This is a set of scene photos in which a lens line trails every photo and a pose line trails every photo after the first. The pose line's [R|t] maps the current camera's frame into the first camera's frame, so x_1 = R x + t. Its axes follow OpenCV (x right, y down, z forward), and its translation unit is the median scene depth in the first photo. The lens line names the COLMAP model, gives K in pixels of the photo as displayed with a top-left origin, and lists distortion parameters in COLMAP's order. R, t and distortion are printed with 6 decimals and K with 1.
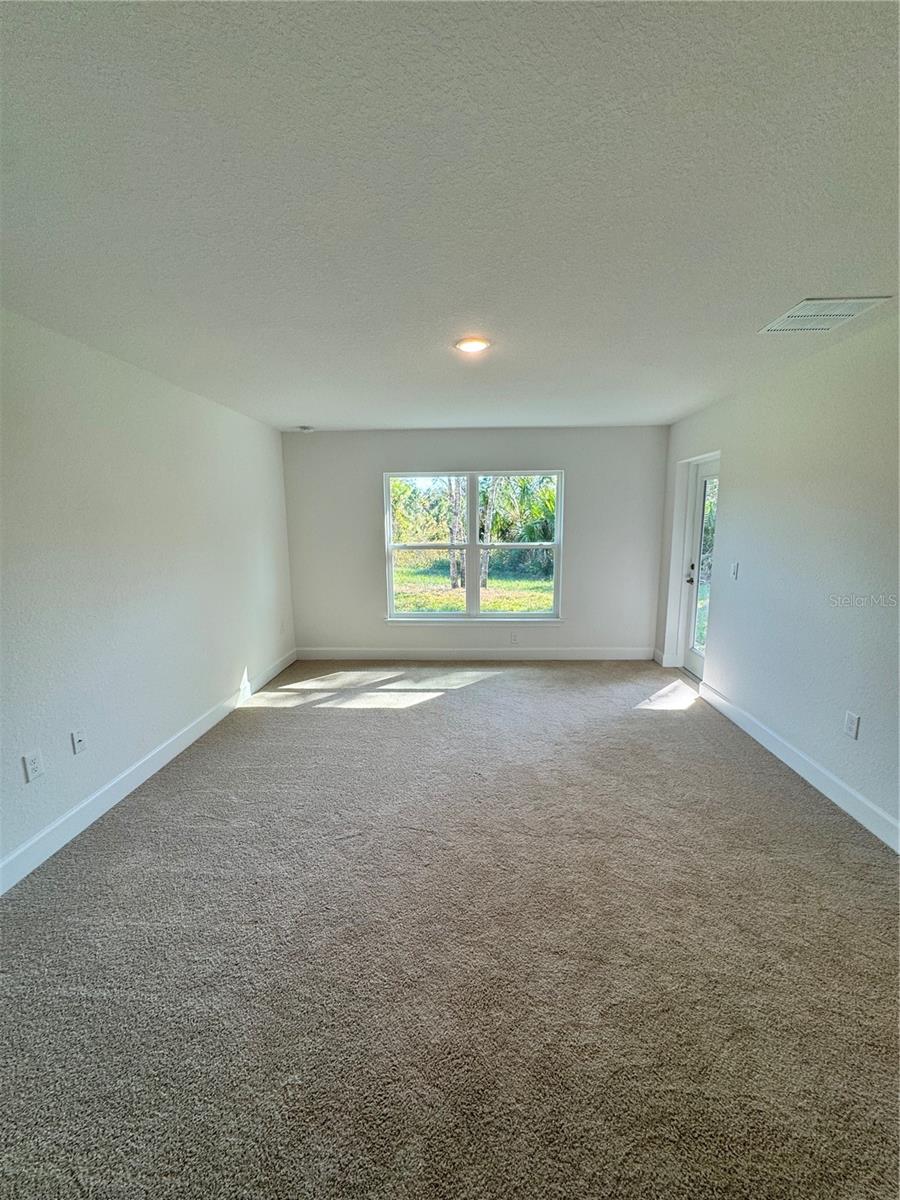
lens RADIAL K [[482.3, 0, 450.0], [0, 482.3, 600.0], [0, 0, 1]] dist [0.000253, -0.000010]
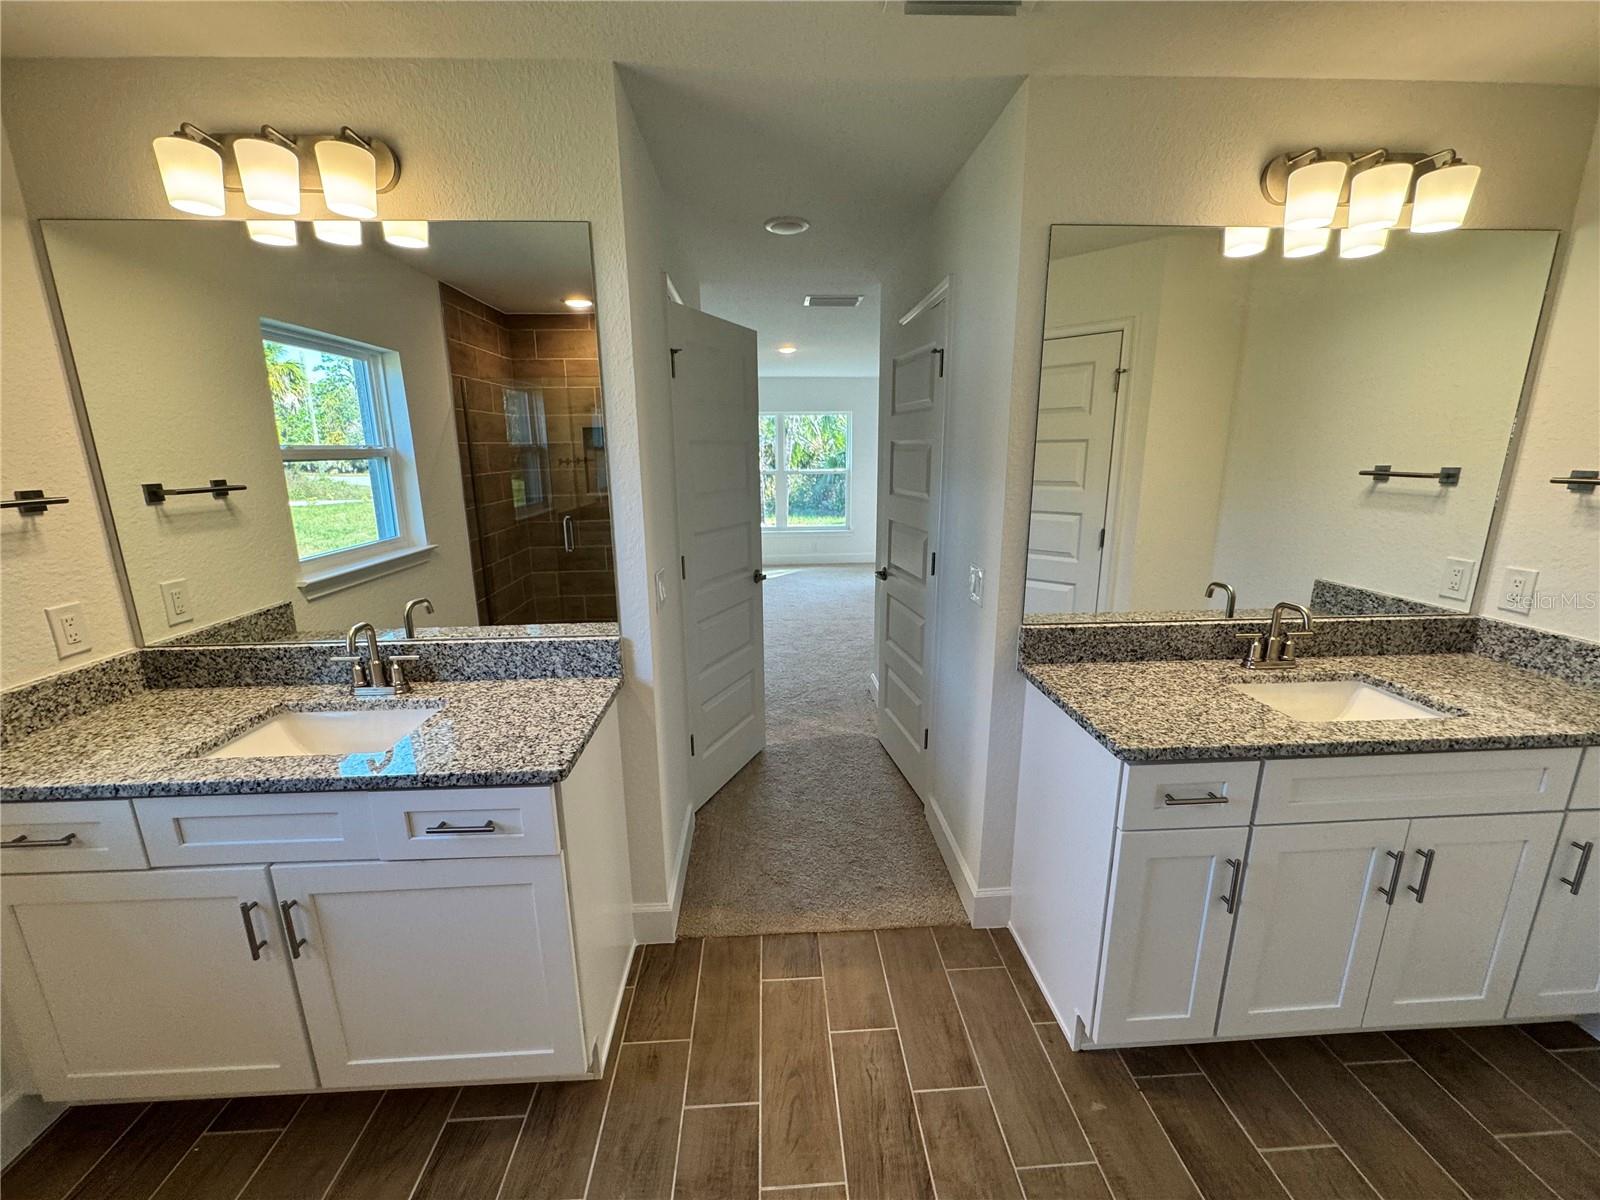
lens RADIAL K [[643.1, 0, 800.0], [0, 643.1, 600.0], [0, 0, 1]] dist [0.000253, -0.000010]
pose [[0.994556, -0.019305, 0.102400, -0.025944], [0.012749, 0.997850, 0.064294, 0.036229], [-0.103421, -0.062639, 0.992663, -0.215616]]
